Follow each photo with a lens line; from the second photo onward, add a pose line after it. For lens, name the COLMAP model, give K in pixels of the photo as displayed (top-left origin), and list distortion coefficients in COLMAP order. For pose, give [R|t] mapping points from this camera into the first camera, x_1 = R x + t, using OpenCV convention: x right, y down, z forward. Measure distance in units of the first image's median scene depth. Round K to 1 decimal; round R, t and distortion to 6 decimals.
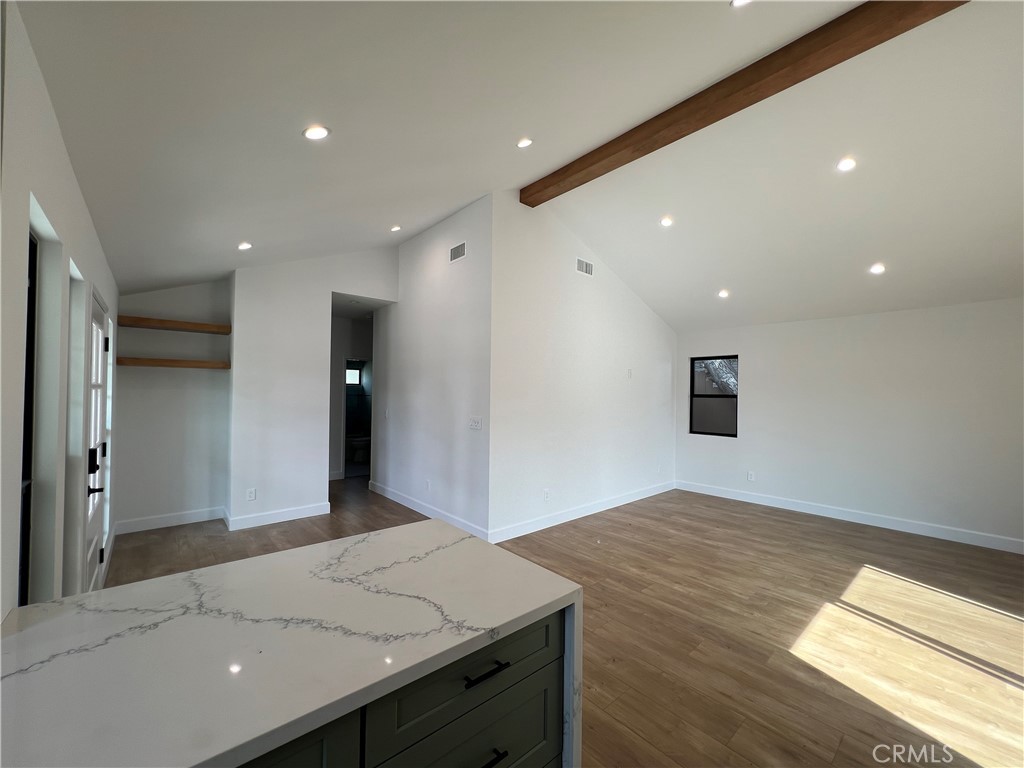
lens RADIAL K [[412.8, 0, 514.2], [0, 412.8, 386.2], [0, 0, 1]] dist [-0.002583, 0.001135]
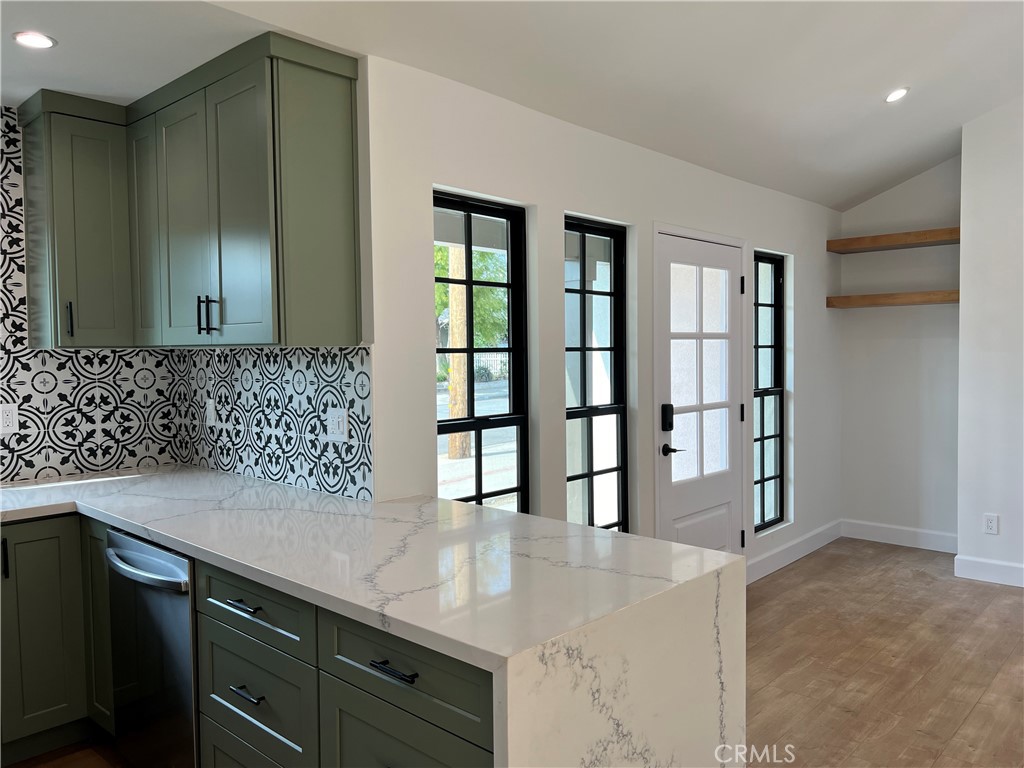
lens RADIAL K [[774.9, 0, 522.4], [0, 774.9, 381.4], [0, 0, 1]] dist [0.037414, -0.028581]
pose [[0.116556, 0.028225, -0.992783, 0.388280], [0.024806, 0.999202, 0.031320, 0.023312], [0.992874, -0.028277, 0.115763, 0.288891]]
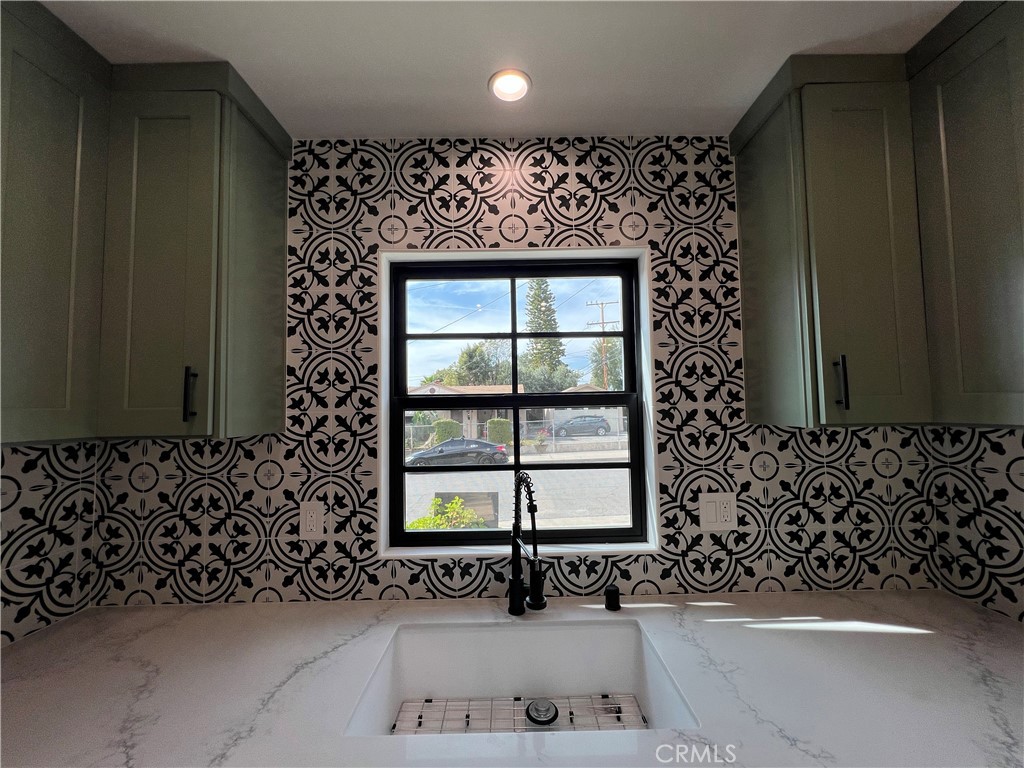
lens RADIAL K [[411.8, 0, 511.8], [0, 411.8, 389.2], [0, 0, 1]] dist [-0.000401, 0.000634]
pose [[-0.651130, -0.038049, -0.758012, -0.106698], [0.020652, 0.997485, -0.067810, -0.007444], [0.758685, -0.059807, -0.648707, -0.057860]]
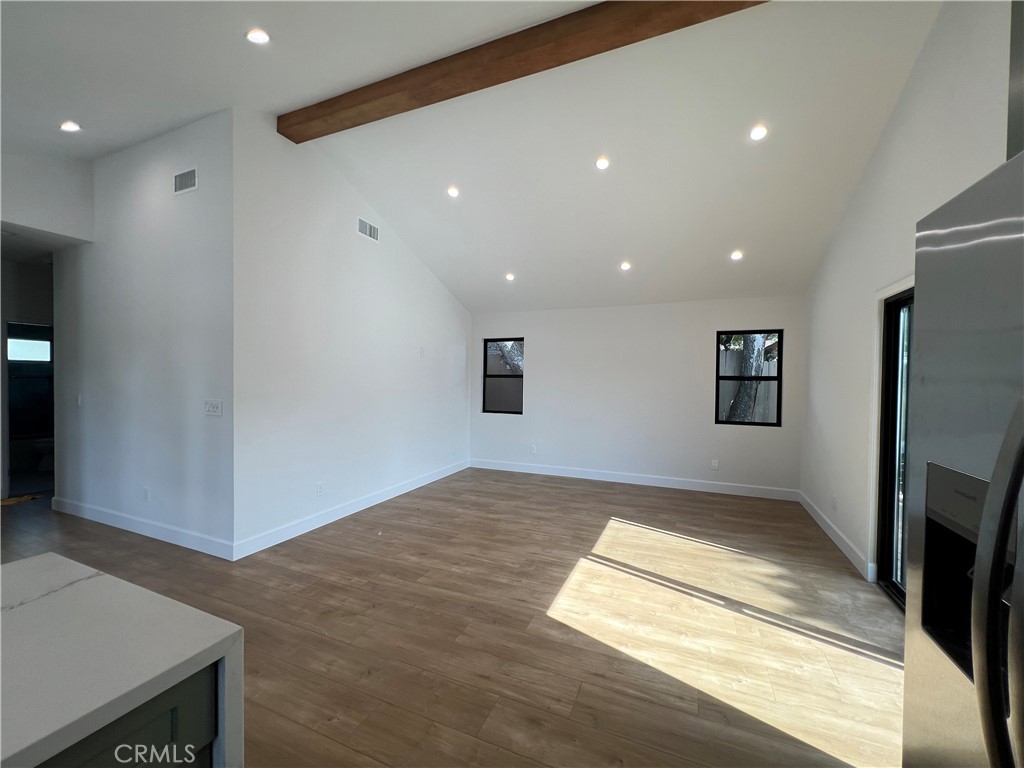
lens RADIAL K [[412.8, 0, 514.2], [0, 412.8, 385.8], [0, 0, 1]] dist [-0.002583, 0.001135]
pose [[0.902716, -0.009551, 0.430132, 0.089205], [-0.005877, 0.999387, 0.034526, 0.019364], [-0.430198, -0.033695, 0.902106, 0.065515]]
